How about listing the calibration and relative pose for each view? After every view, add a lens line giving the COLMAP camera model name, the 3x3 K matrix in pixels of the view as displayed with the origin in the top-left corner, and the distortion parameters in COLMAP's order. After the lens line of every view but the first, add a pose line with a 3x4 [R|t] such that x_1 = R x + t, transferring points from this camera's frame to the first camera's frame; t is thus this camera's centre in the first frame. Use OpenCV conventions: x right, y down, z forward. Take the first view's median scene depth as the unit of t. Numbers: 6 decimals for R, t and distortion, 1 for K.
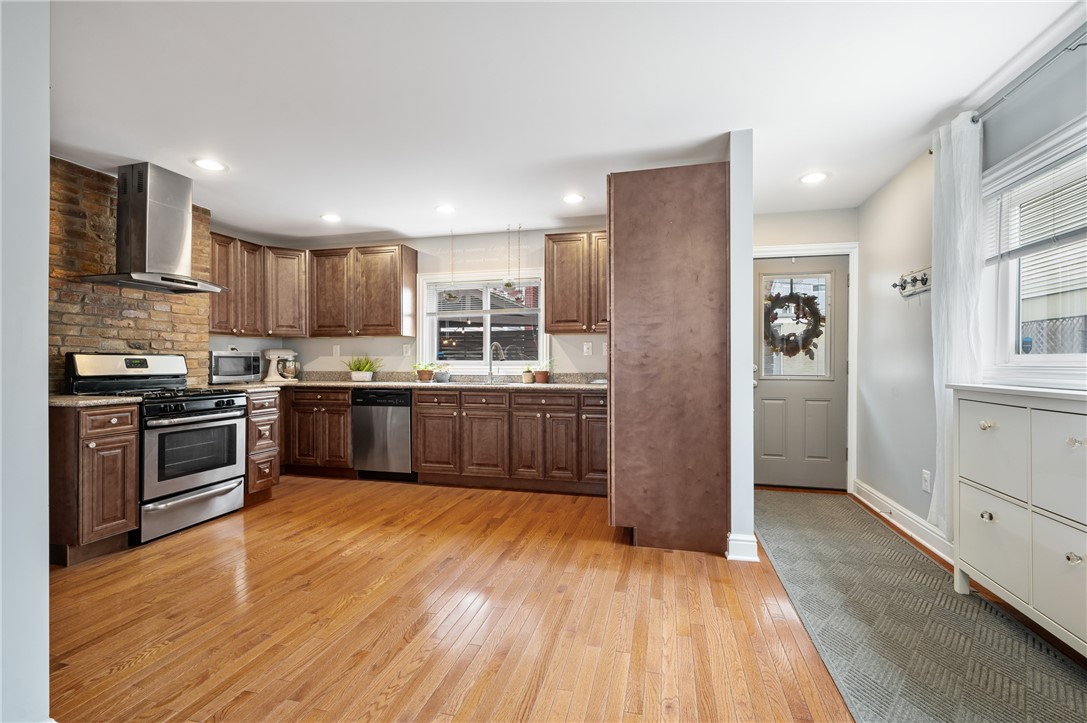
lens RADIAL K [[482.4, 0, 543.6], [0, 482.4, 361.2], [0, 0, 1]] dist [0.001718, -0.000525]
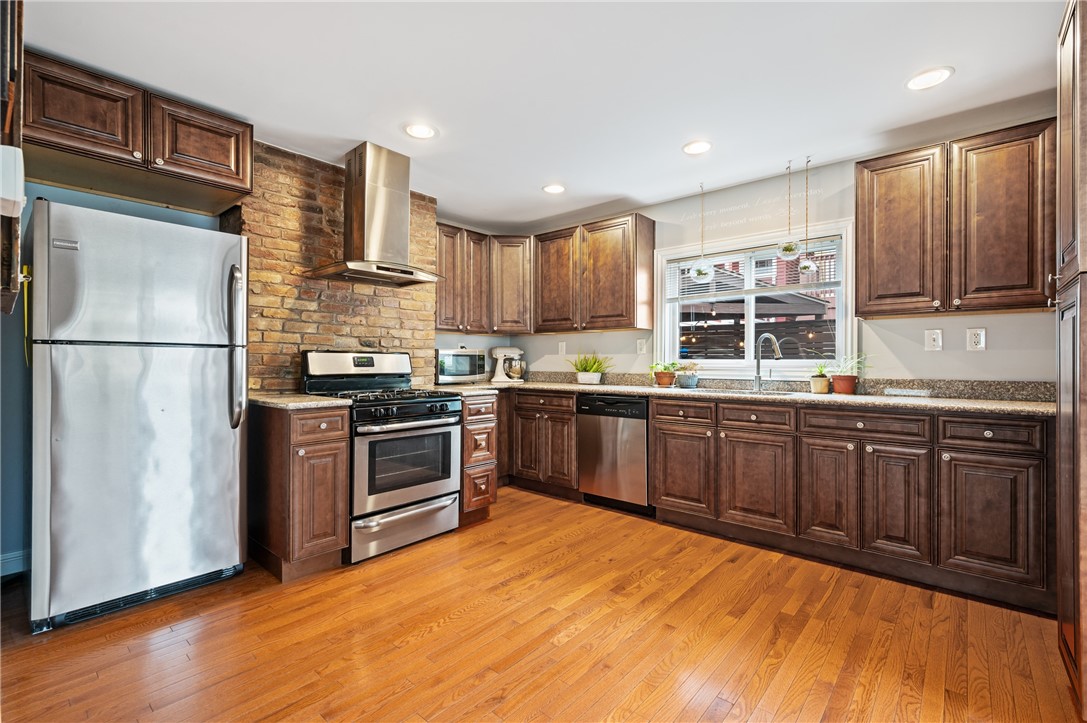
lens RADIAL K [[482.4, 0, 543.9], [0, 482.4, 361.9], [0, 0, 1]] dist [0.001718, -0.000525]
pose [[0.893819, 0.003070, -0.448418, -0.087454], [-0.002411, 0.999995, 0.002042, 0.001646], [0.448422, -0.000744, 0.893822, 0.268347]]
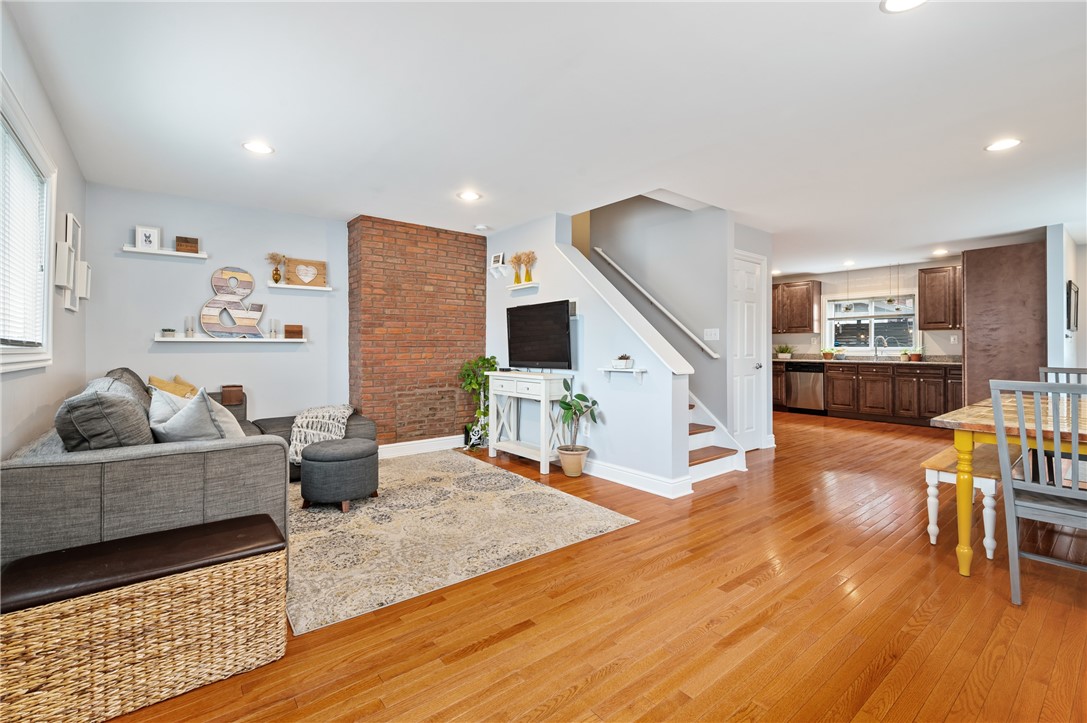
lens RADIAL K [[464.7, 0, 545.8], [0, 464.7, 343.3], [0, 0, 1]] dist [-0.000659, -0.000180]
pose [[0.791042, -0.004699, -0.611744, -0.037322], [-0.000941, 0.999960, -0.008897, 0.000743], [0.611761, 0.007614, 0.791006, -1.118601]]
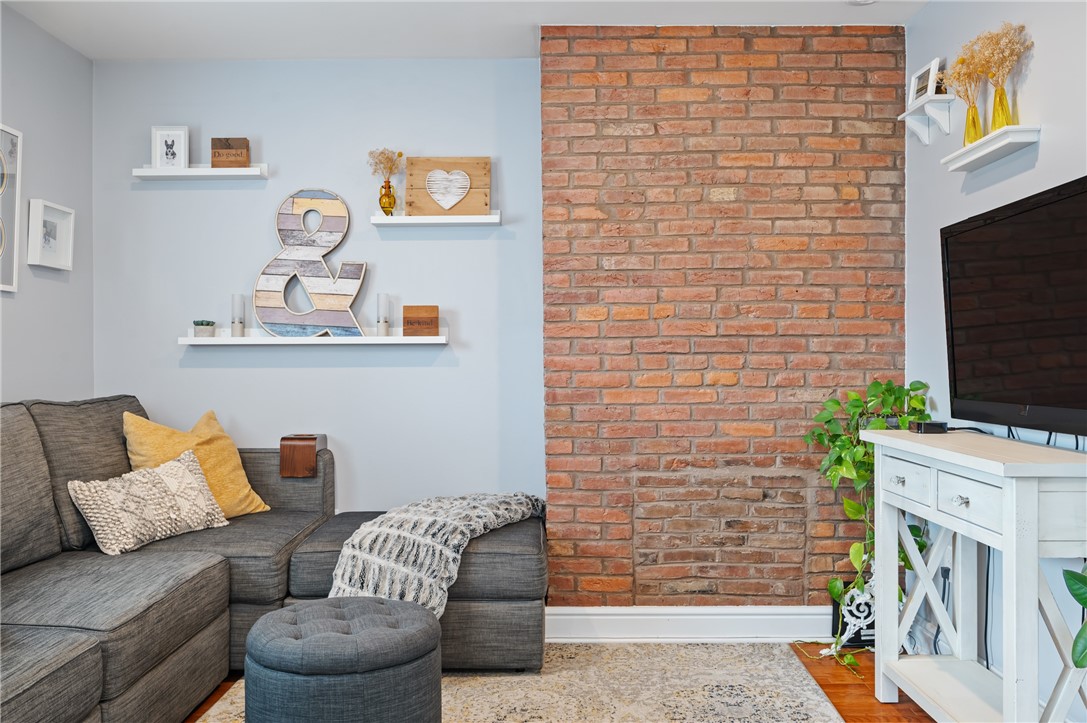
lens RADIAL K [[931.3, 0, 543.5], [0, 931.3, 342.0], [0, 0, 1]] dist [0.002517, -0.017390]
pose [[0.236634, -0.014520, -0.971490, -0.211708], [0.001747, 0.999893, -0.014519, 0.000822], [0.971597, 0.001738, 0.236634, -0.688499]]
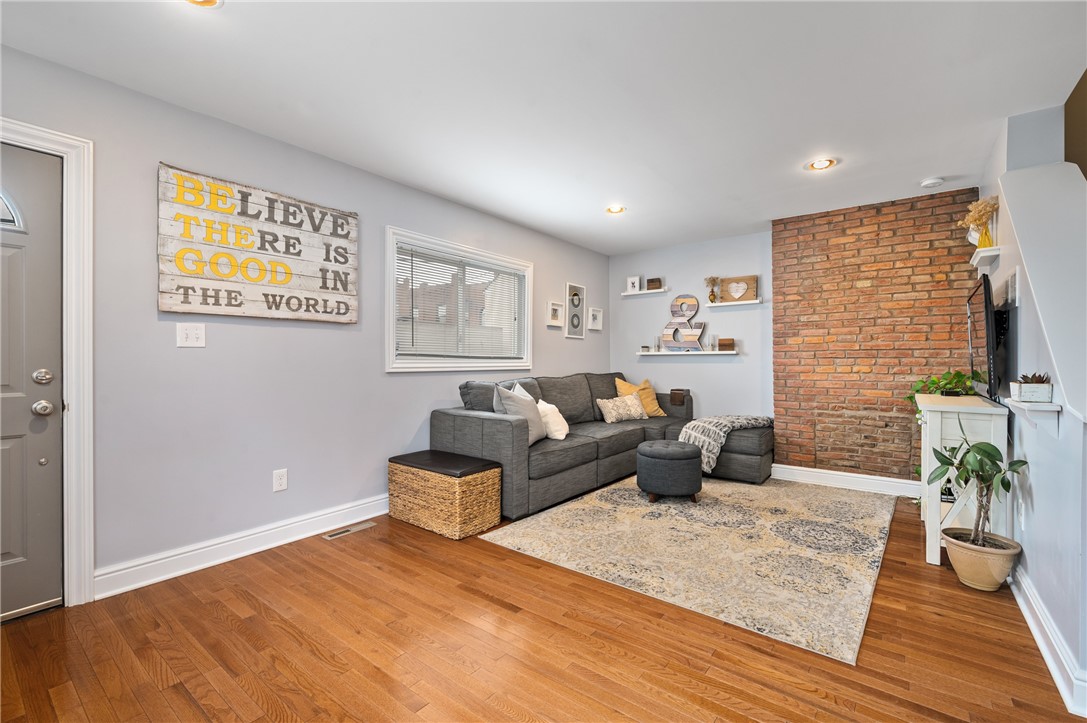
lens RADIAL K [[464.7, 0, 551.9], [0, 464.7, 359.8], [0, 0, 1]] dist [-0.000659, -0.000180]
pose [[-0.386631, 0.002277, -0.922232, 0.122471], [0.001401, 0.999997, 0.001882, 0.000139], [0.922234, -0.000564, -0.386633, -0.519119]]
